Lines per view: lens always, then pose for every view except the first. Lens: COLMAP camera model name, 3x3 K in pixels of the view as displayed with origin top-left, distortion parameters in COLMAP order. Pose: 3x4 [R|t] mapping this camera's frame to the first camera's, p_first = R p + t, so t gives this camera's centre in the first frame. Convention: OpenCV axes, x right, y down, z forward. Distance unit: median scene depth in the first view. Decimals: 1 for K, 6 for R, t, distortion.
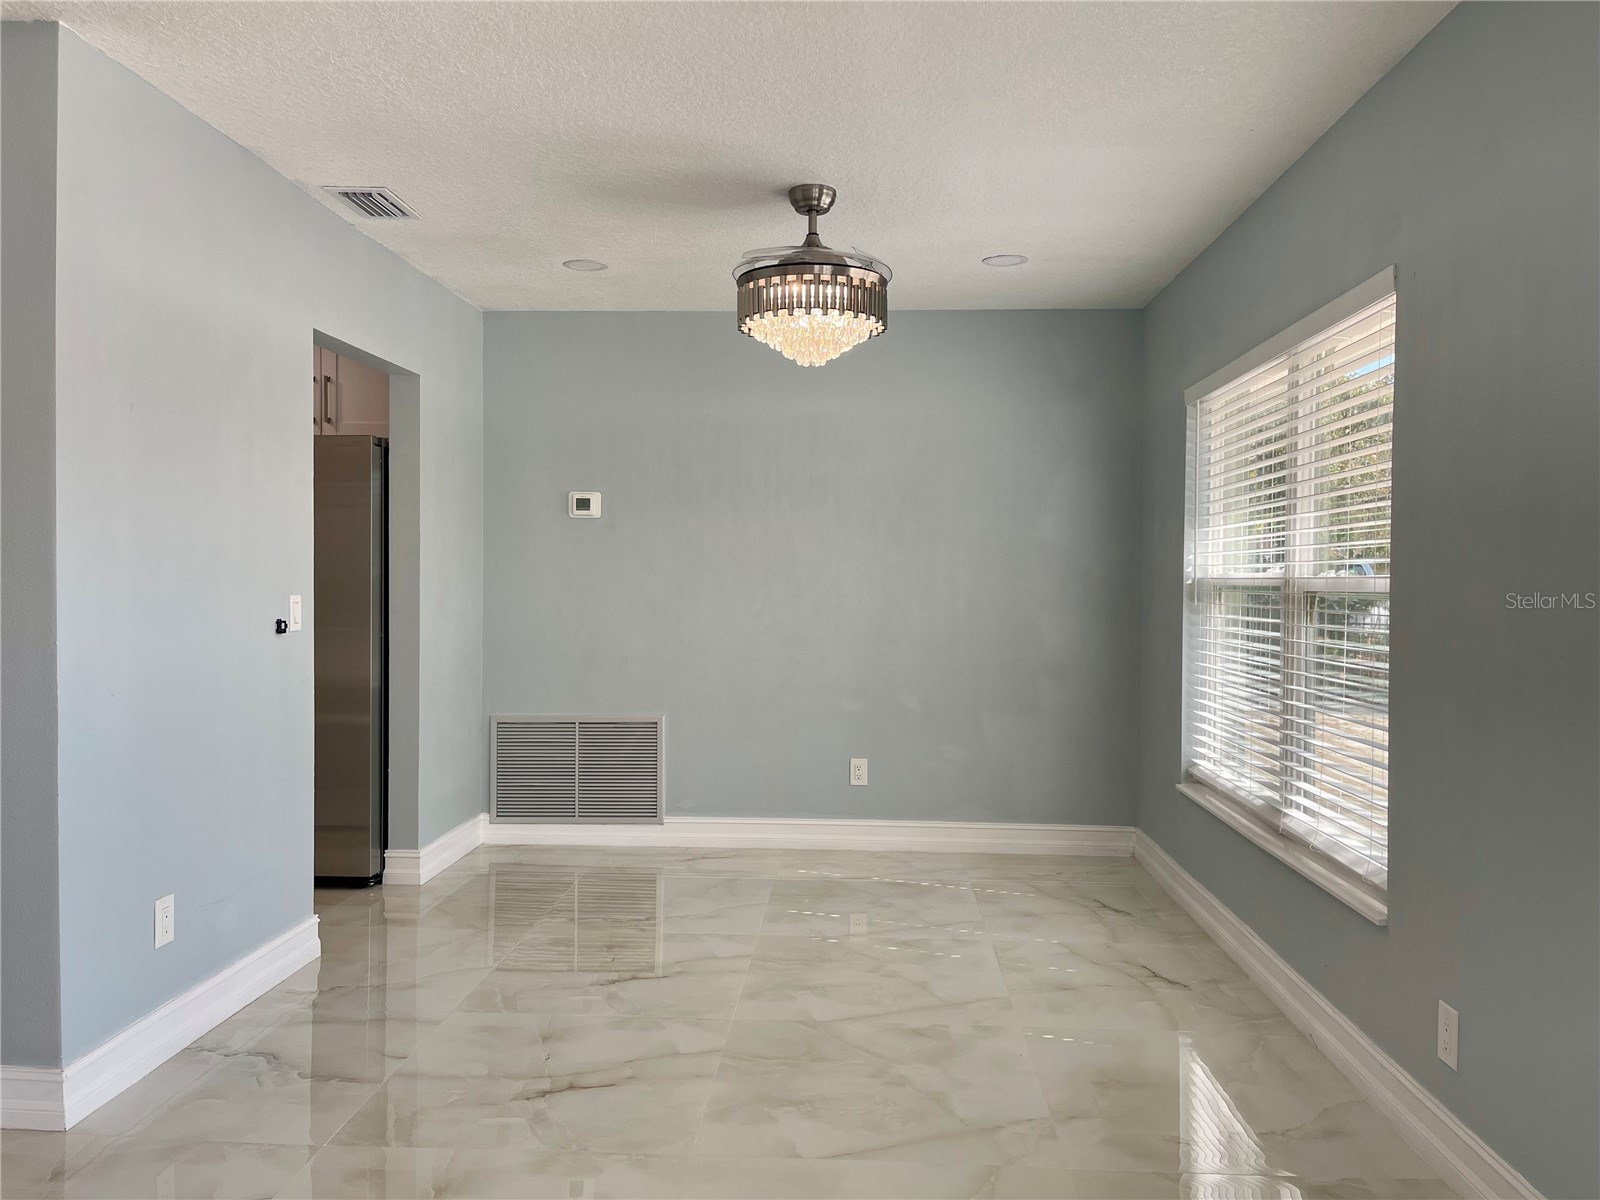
lens RADIAL K [[1159.9, 0, 804.3], [0, 1159.9, 600.3], [0, 0, 1]] dist [0.007930, -0.004336]
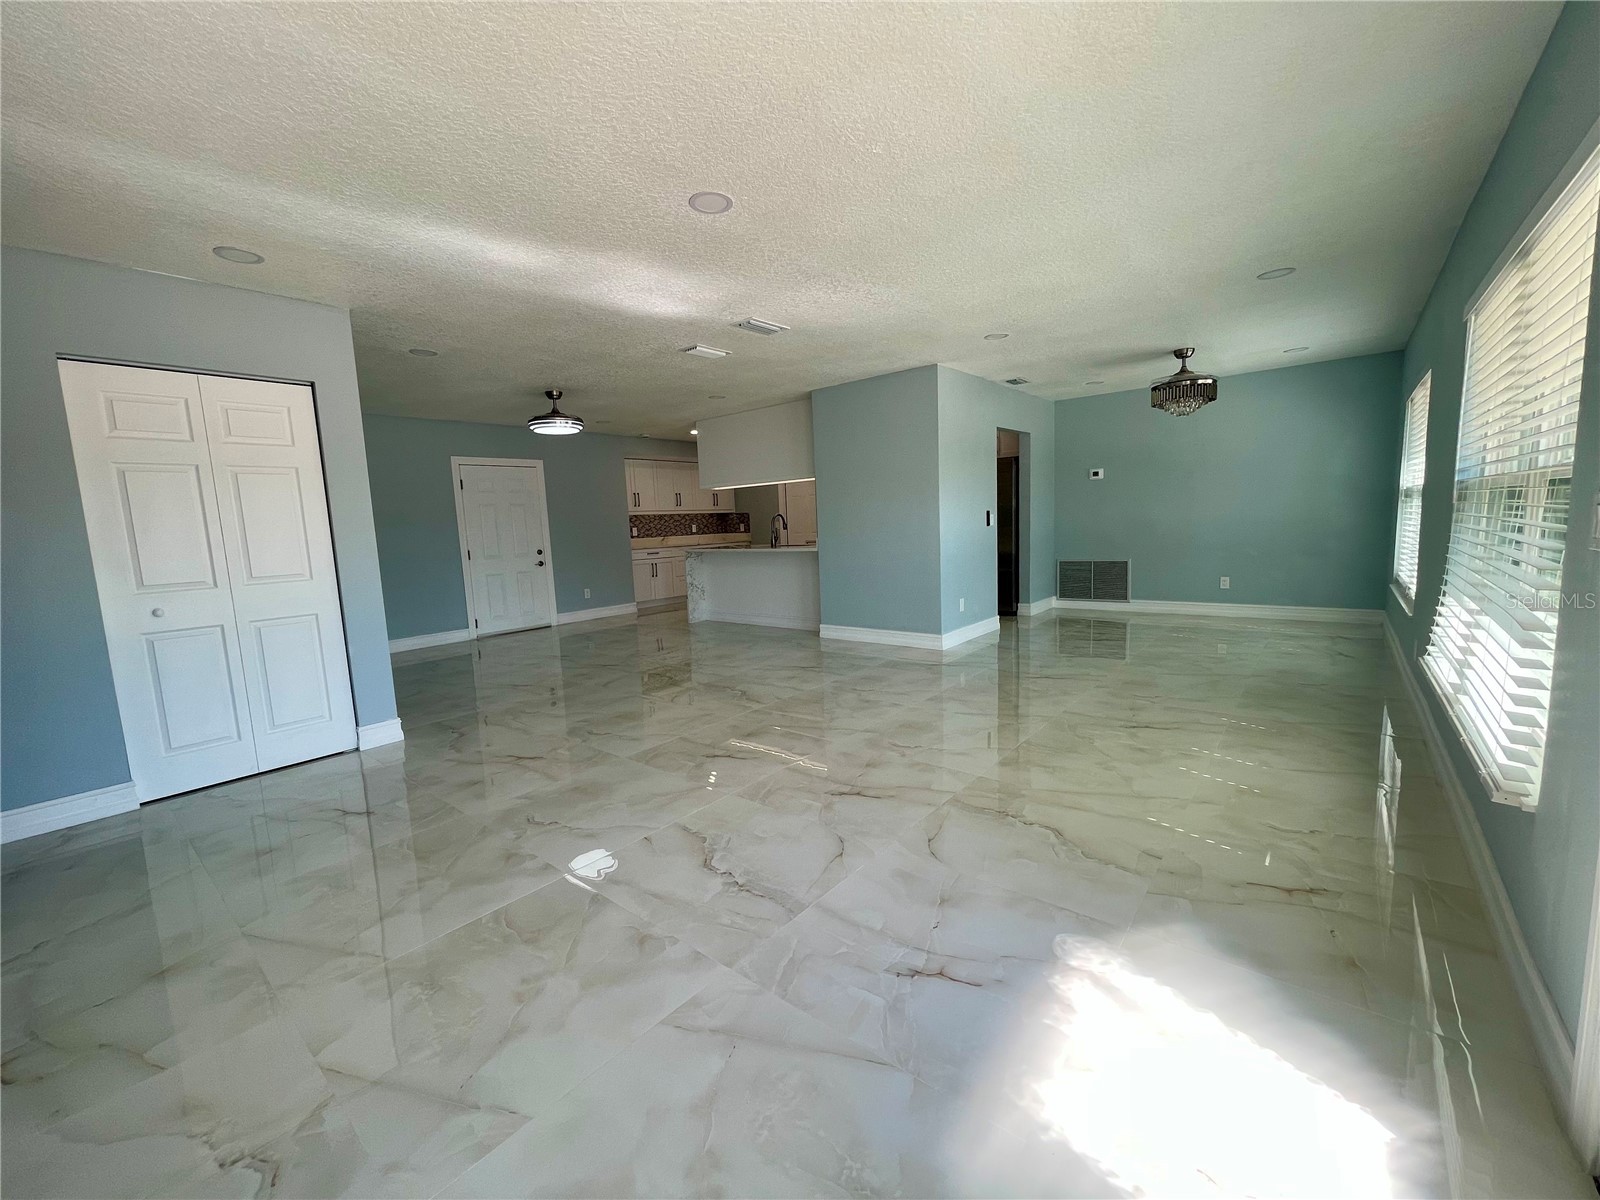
lens RADIAL K [[641.2, 0, 802.5], [0, 641.2, 605.4], [0, 0, 1]] dist [0.008845, 0.000071]
pose [[0.796077, 0.040116, -0.603865, 0.173807], [0.040429, 0.992047, 0.119201, 0.009659], [0.603844, -0.119307, 0.788123, -0.576904]]
